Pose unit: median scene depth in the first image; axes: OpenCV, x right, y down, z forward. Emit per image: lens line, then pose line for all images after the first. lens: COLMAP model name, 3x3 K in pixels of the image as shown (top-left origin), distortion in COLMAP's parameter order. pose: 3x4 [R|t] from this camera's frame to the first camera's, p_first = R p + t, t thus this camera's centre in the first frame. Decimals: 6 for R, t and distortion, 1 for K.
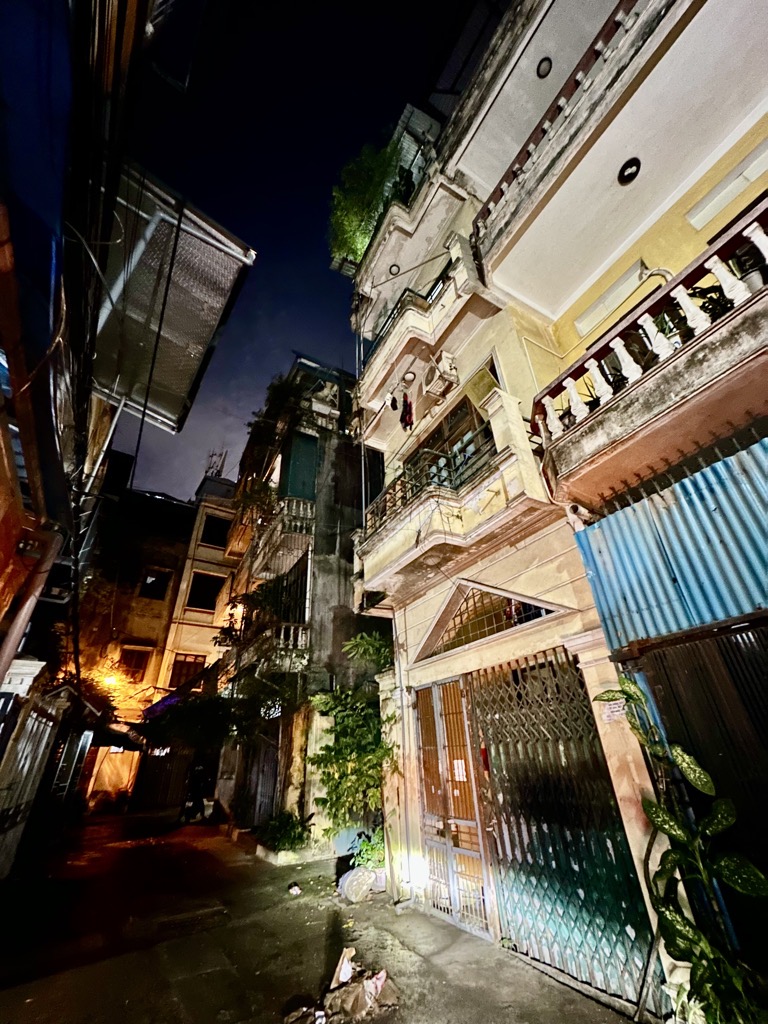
lens RADIAL K [[409.7, 0, 384.0], [0, 409.7, 512.0], [0, 0, 1]] dist [-0.002316, 0.000017]
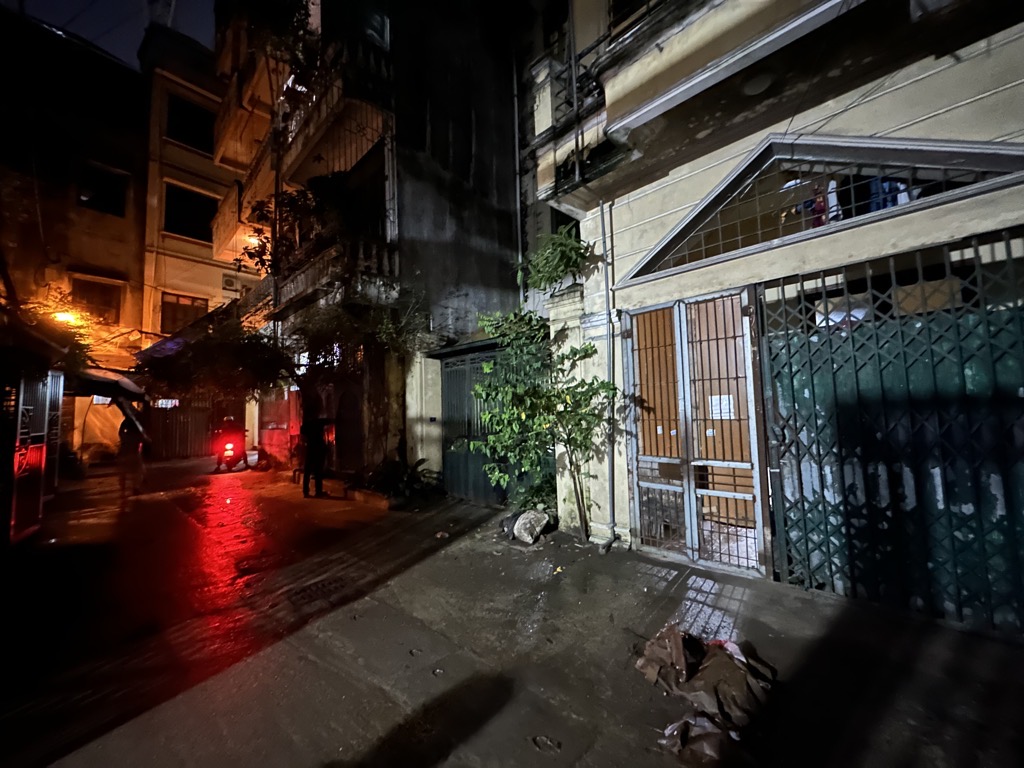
lens RADIAL K [[409.7, 0, 512.0], [0, 409.7, 384.0], [0, 0, 1]] dist [-0.002316, 0.000017]
pose [[0.959245, 0.024665, 0.281496, -0.130686], [-0.147497, 0.893409, 0.424340, 0.110584], [-0.241025, -0.448566, 0.860637, 0.155074]]
